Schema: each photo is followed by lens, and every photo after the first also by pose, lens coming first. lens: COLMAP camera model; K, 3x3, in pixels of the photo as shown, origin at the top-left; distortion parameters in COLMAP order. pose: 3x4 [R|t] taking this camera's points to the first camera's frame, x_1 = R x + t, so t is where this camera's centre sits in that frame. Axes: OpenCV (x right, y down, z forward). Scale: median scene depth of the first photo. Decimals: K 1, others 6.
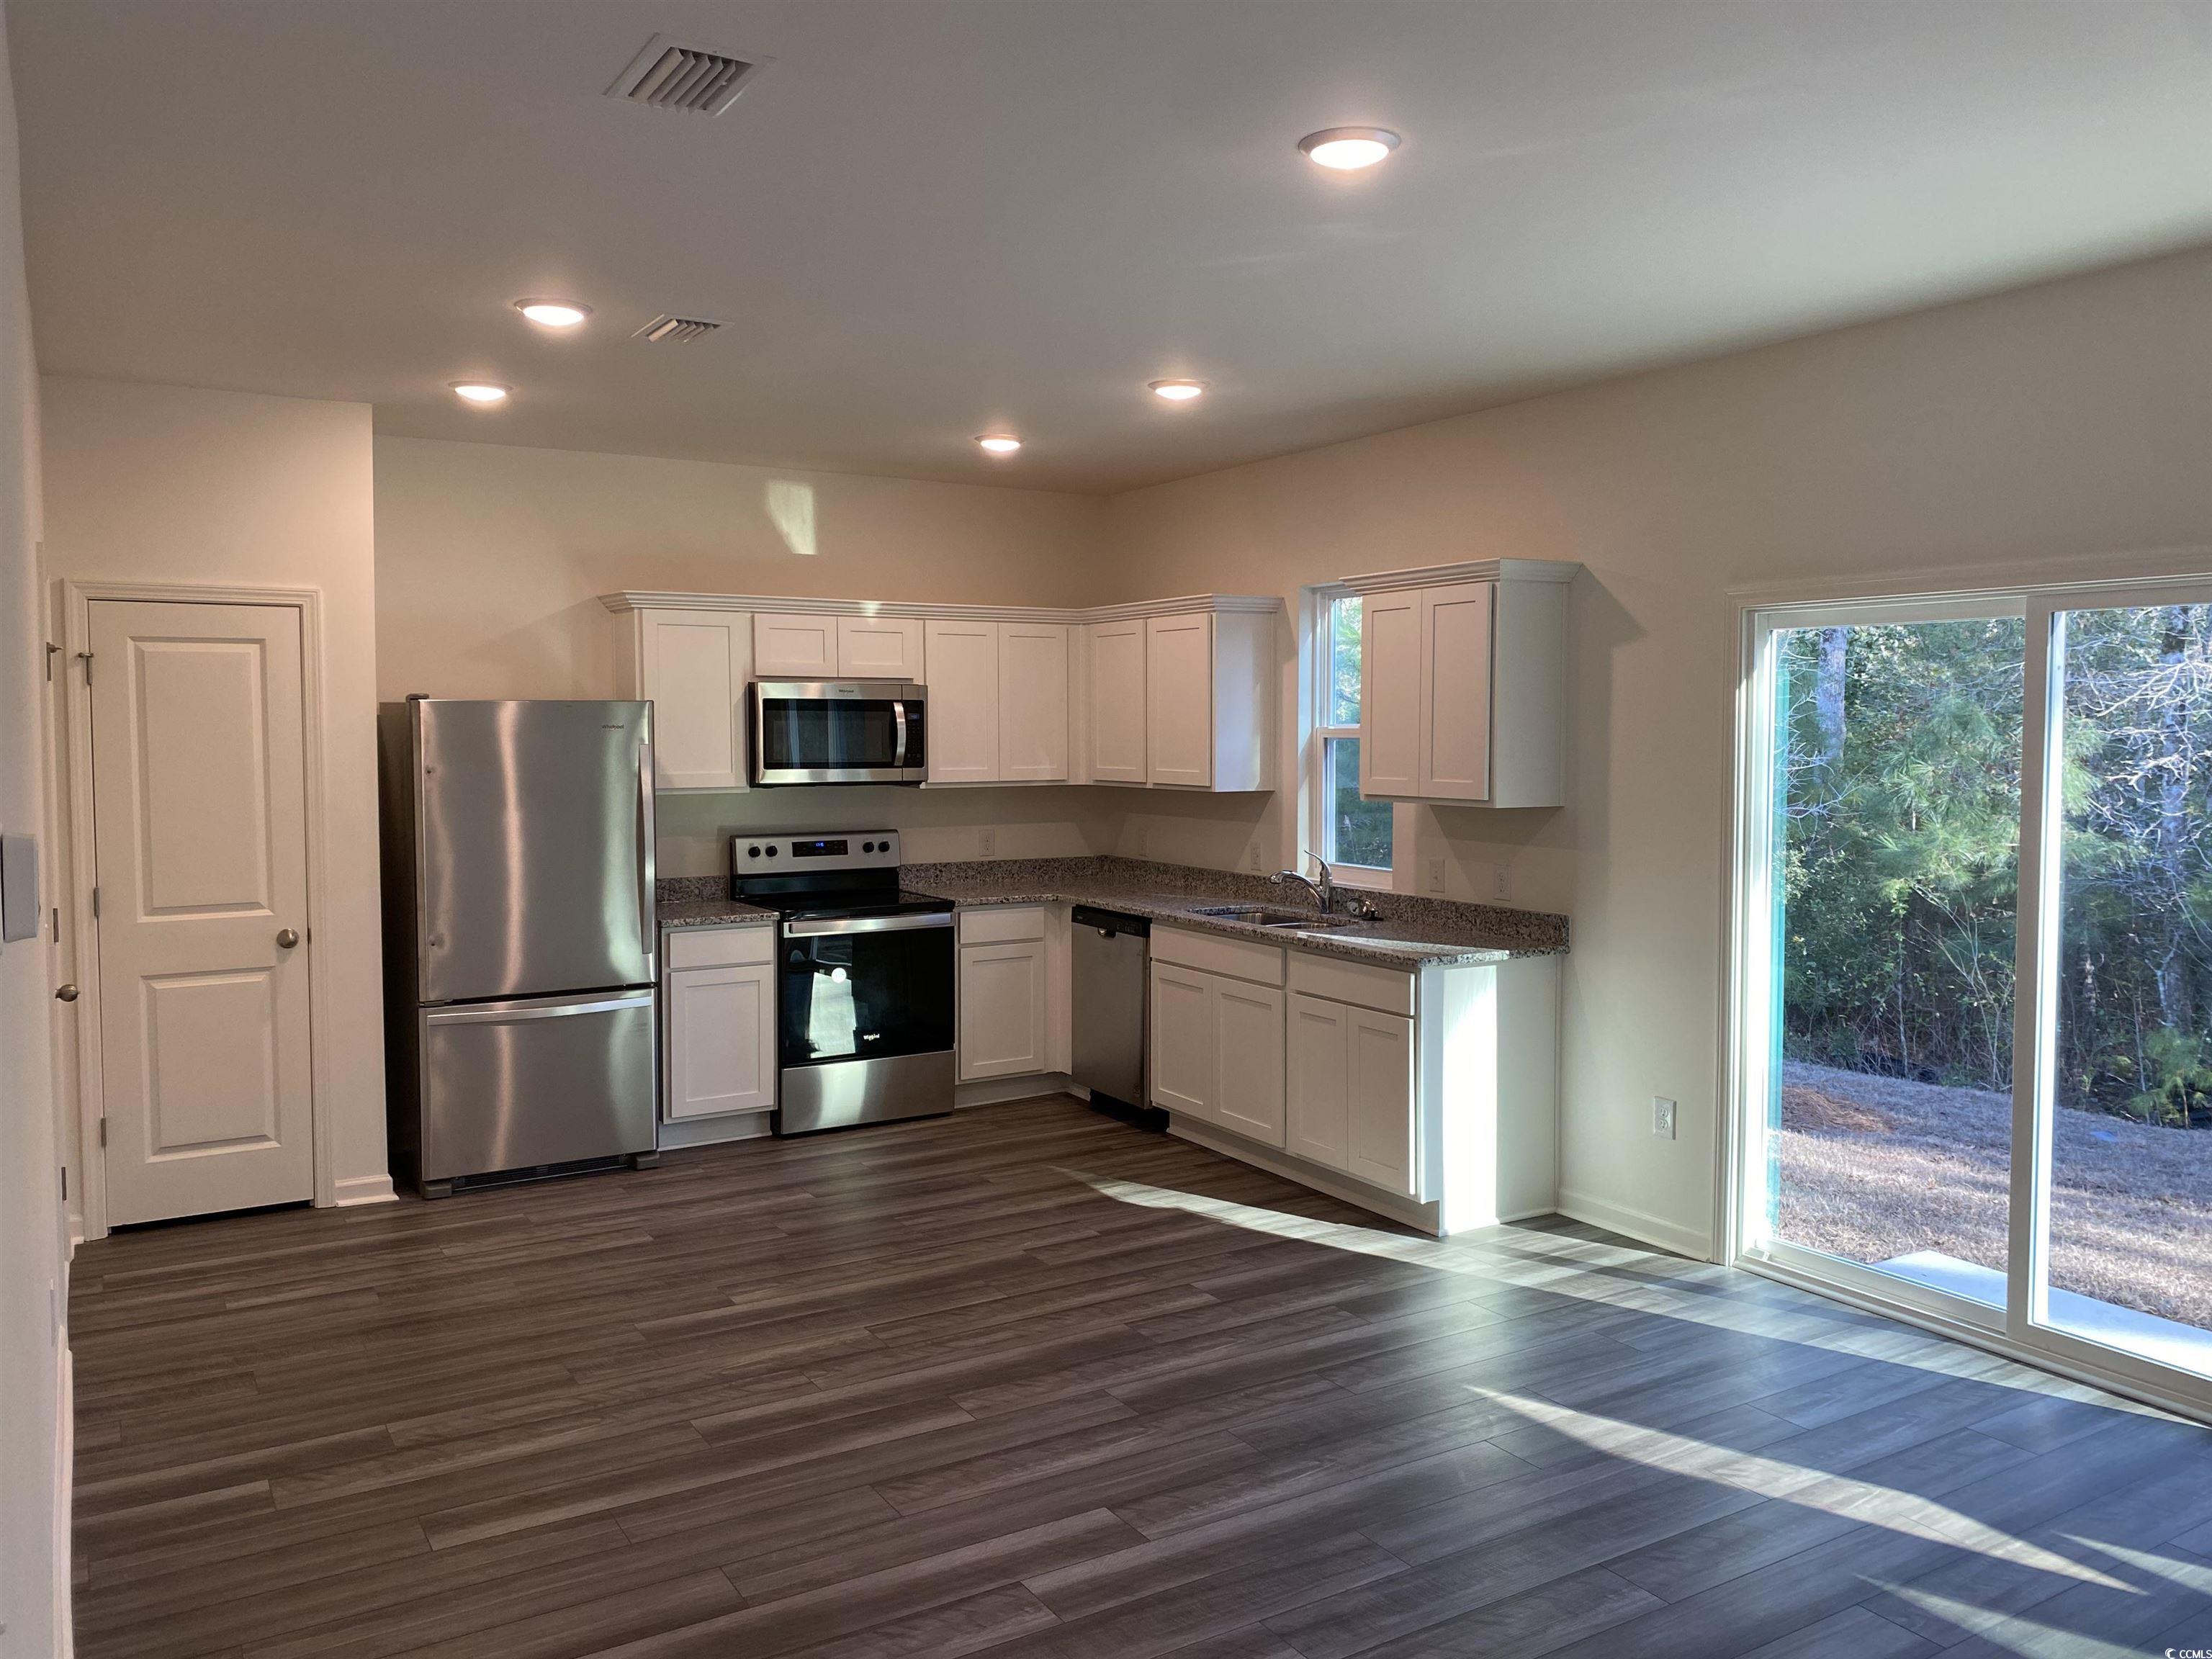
lens RADIAL K [[1682.1, 0, 1107.0], [0, 1682.1, 824.8], [0, 0, 1]] dist [0.015847, 0.003629]
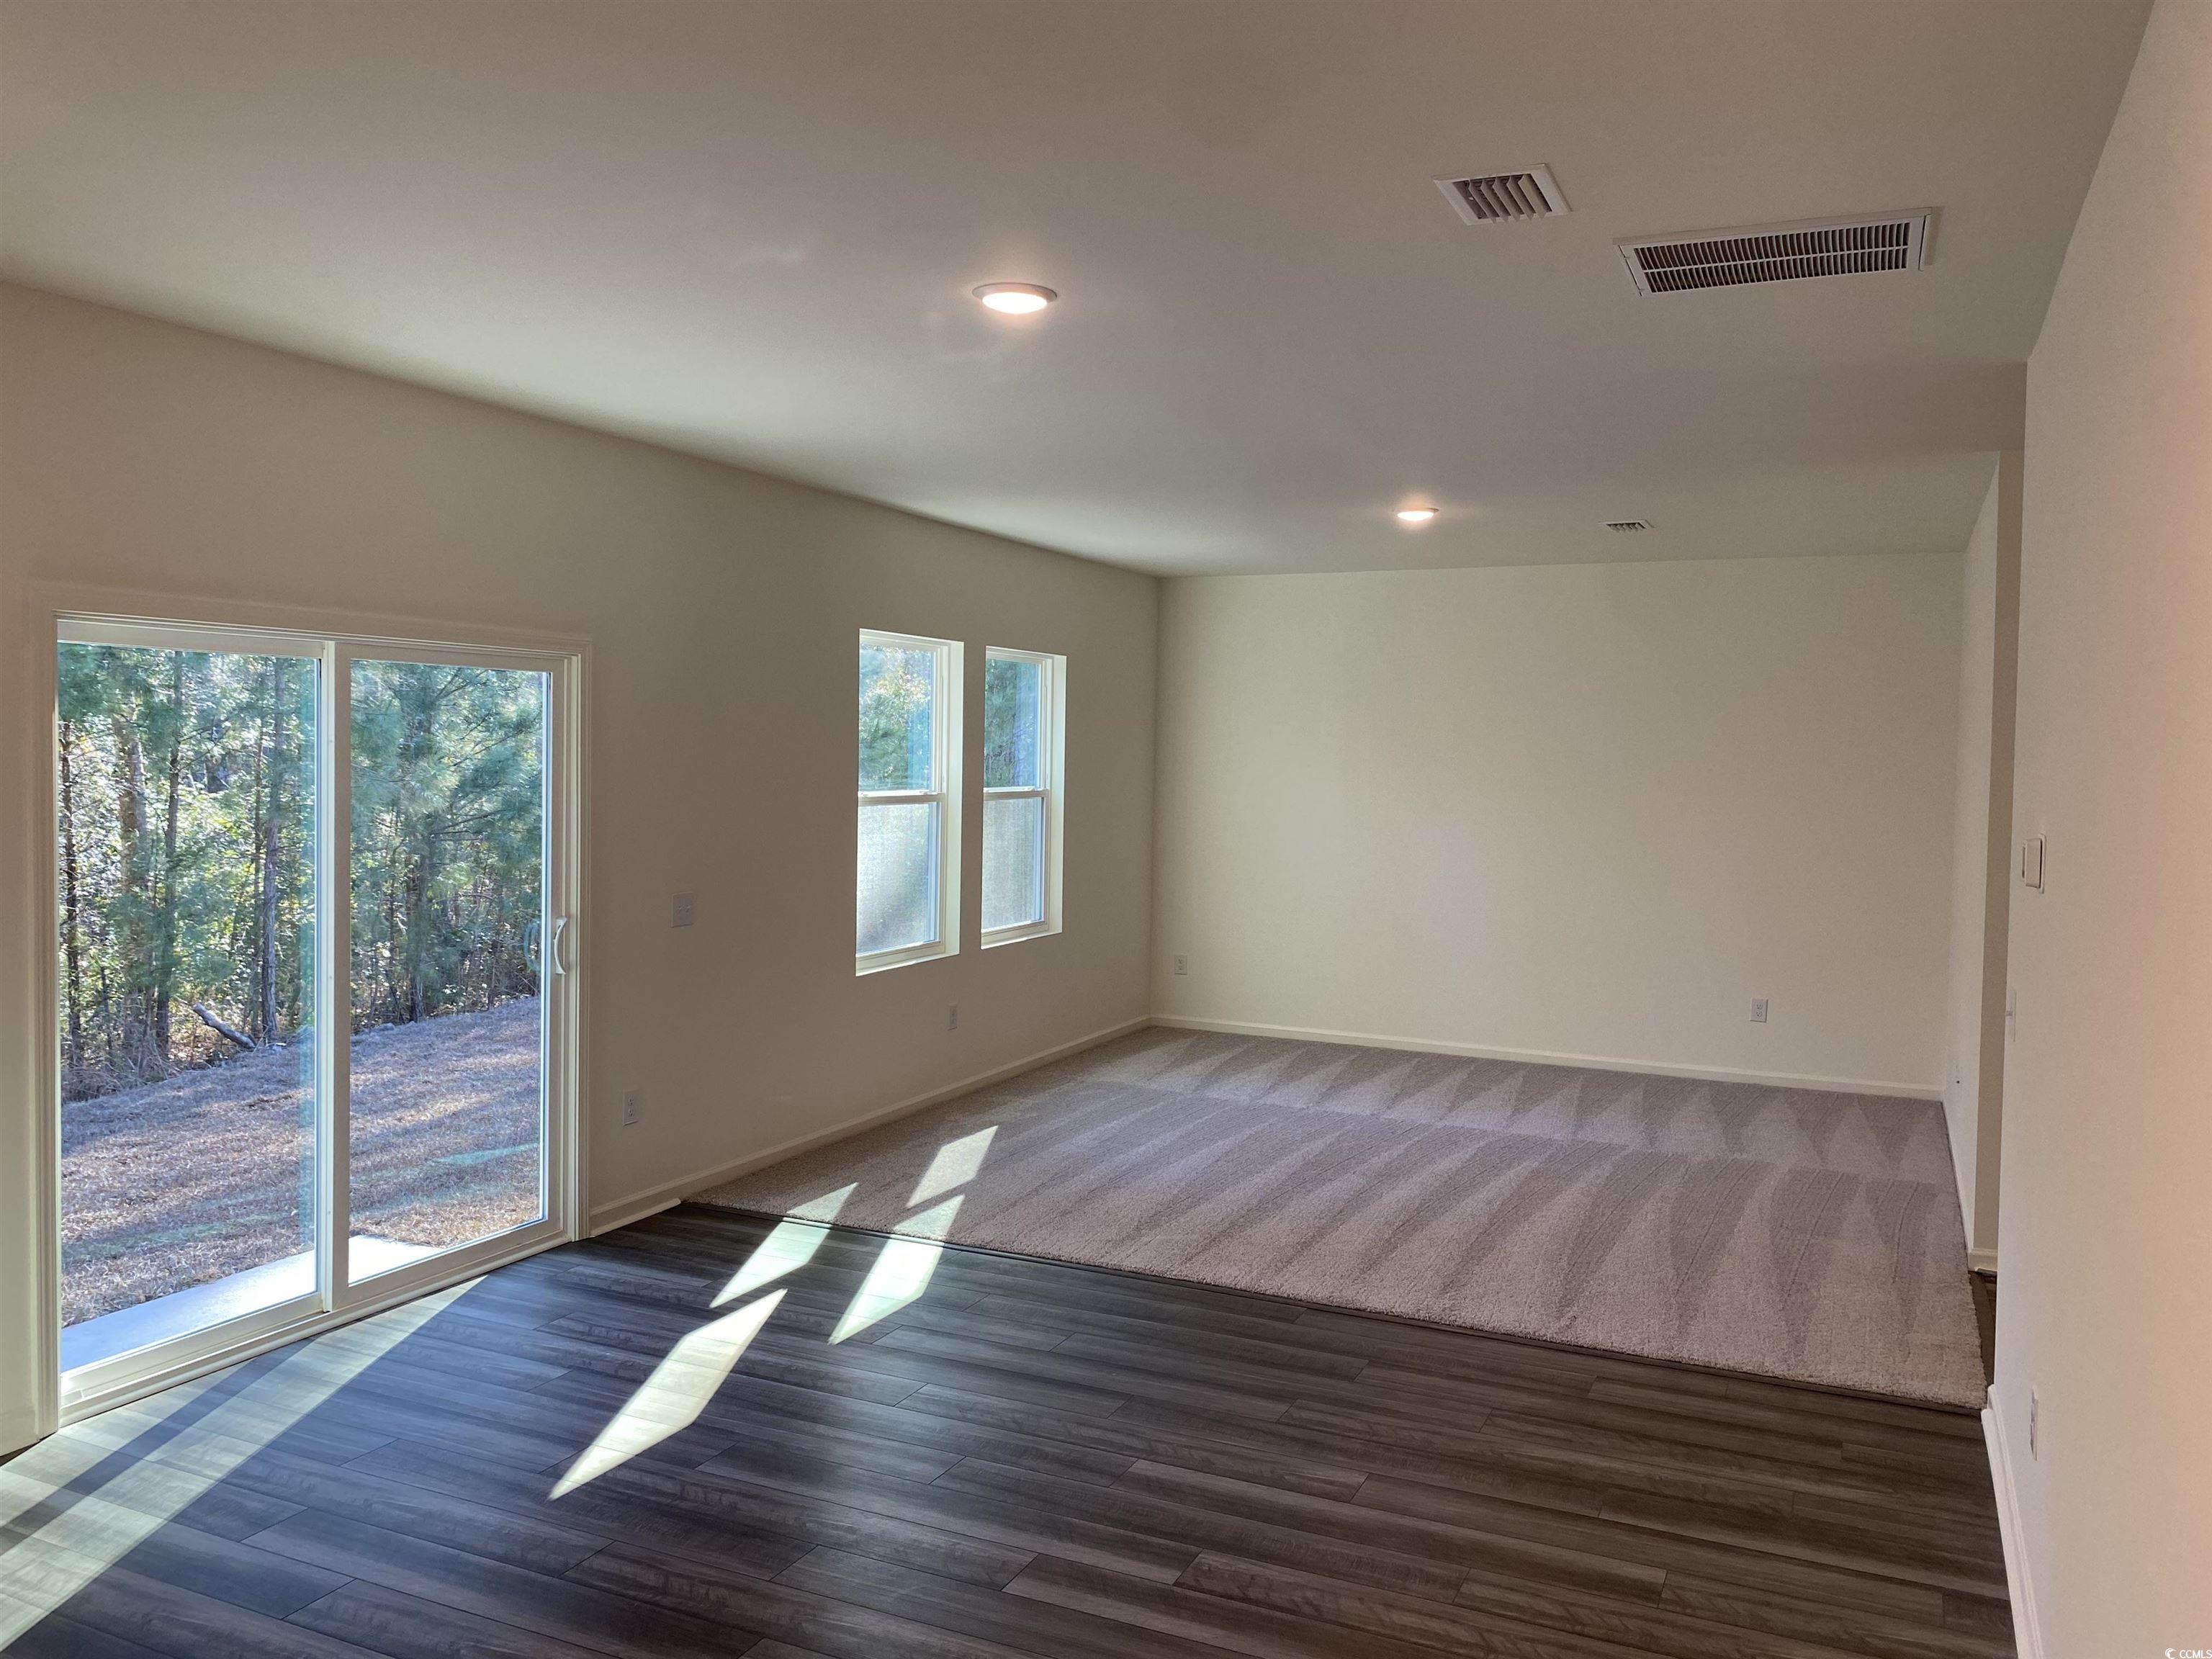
lens RADIAL K [[1682.1, 0, 1105.5], [0, 1682.1, 828.4], [0, 0, 1]] dist [0.015847, 0.003629]
pose [[-0.568068, -0.045011, 0.821750, -0.745336], [0.026456, 0.996988, 0.072898, -0.091262], [-0.822557, 0.063151, -0.565166, 1.355943]]
